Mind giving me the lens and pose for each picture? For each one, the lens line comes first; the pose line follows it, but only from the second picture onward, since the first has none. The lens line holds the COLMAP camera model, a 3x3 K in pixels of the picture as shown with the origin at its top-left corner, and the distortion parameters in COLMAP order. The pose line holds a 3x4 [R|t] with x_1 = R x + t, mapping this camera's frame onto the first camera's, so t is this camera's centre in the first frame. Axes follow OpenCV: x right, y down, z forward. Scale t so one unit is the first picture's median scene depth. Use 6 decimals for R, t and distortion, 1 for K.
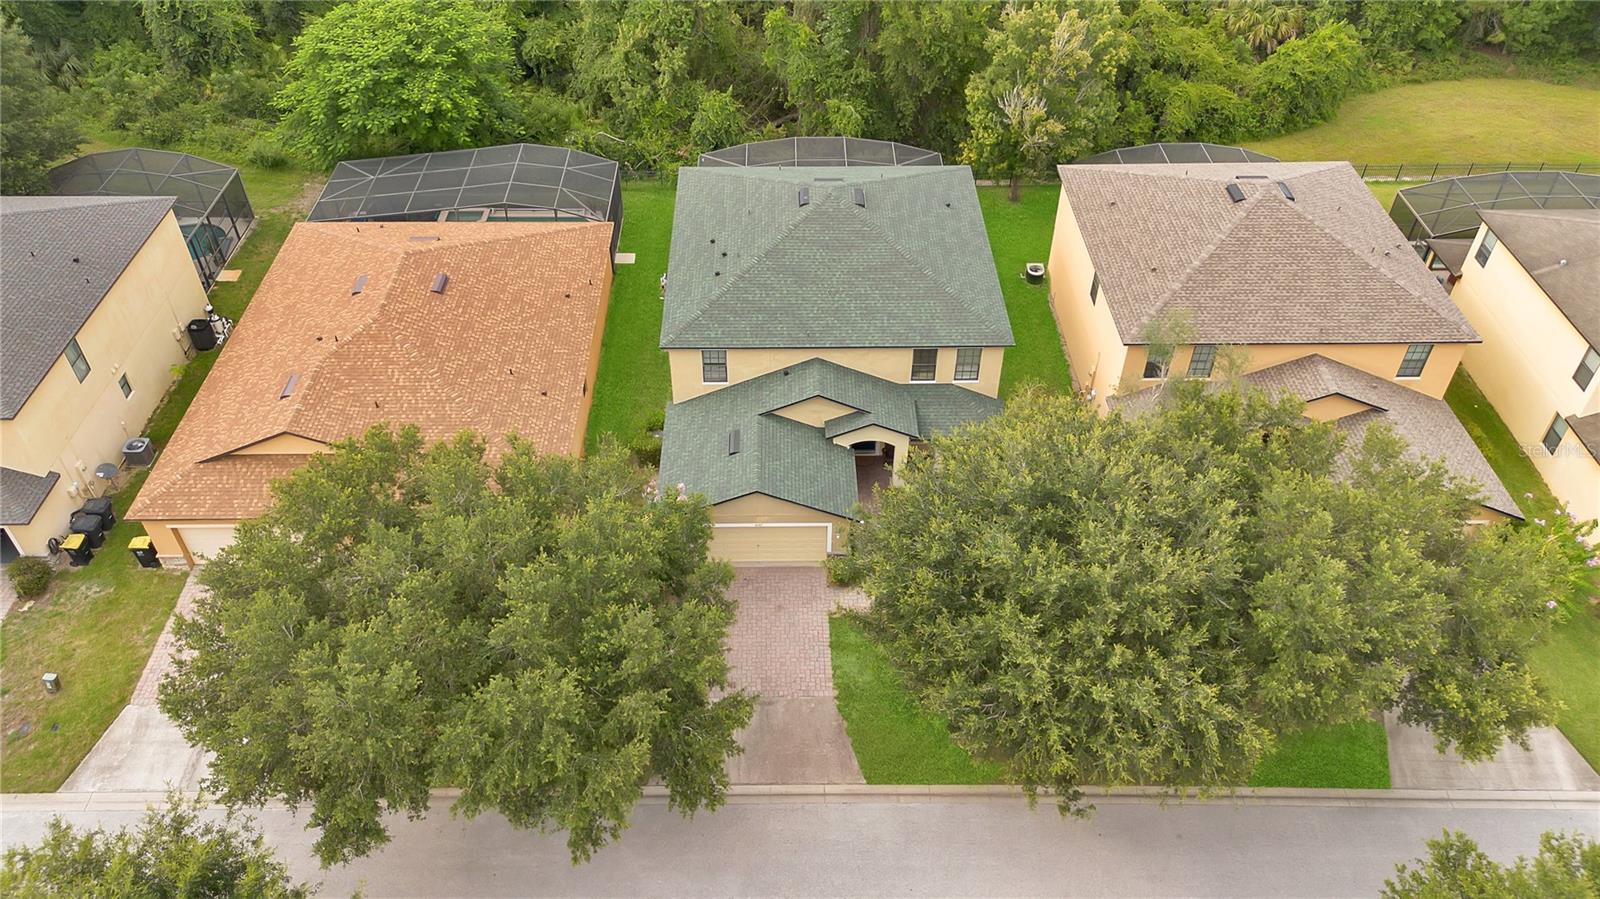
lens RADIAL K [[1105.3, 0, 792.8], [0, 1105.3, 453.8], [0, 0, 1]] dist [0.050072, -0.037422]
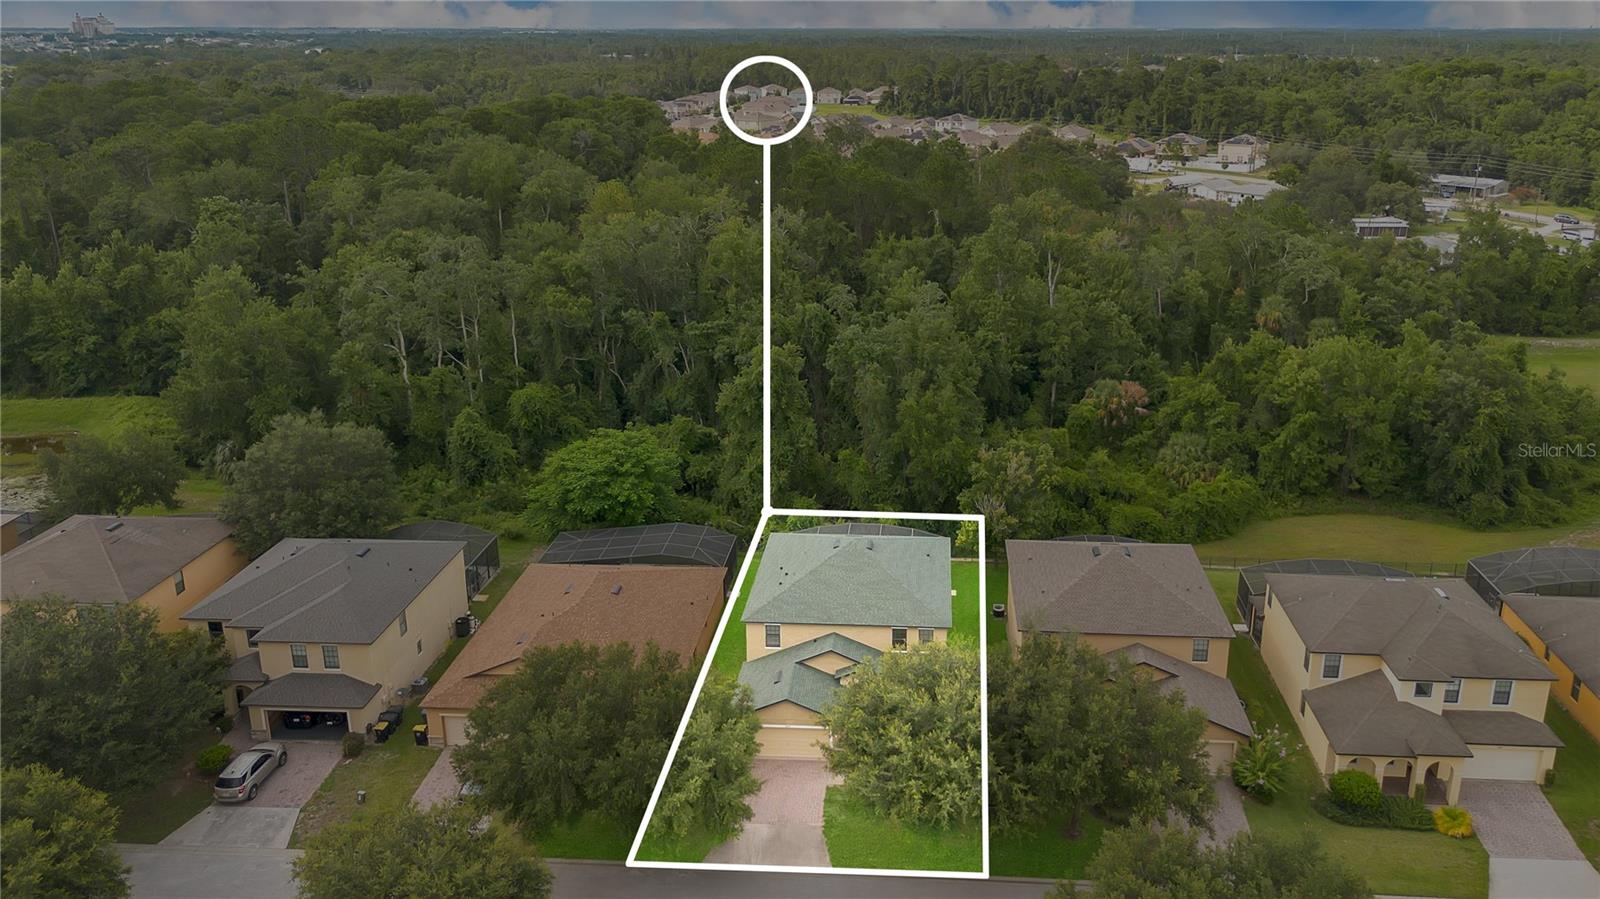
lens RADIAL K [[1105.3, 0, 792.8], [0, 1105.3, 453.8], [0, 0, 1]] dist [0.050072, -0.037422]
pose [[0.990326, 0.030246, -0.135423, 0.126314], [-0.081033, 0.918309, -0.387482, 0.224043], [0.112640, 0.394707, 0.911876, -0.440401]]
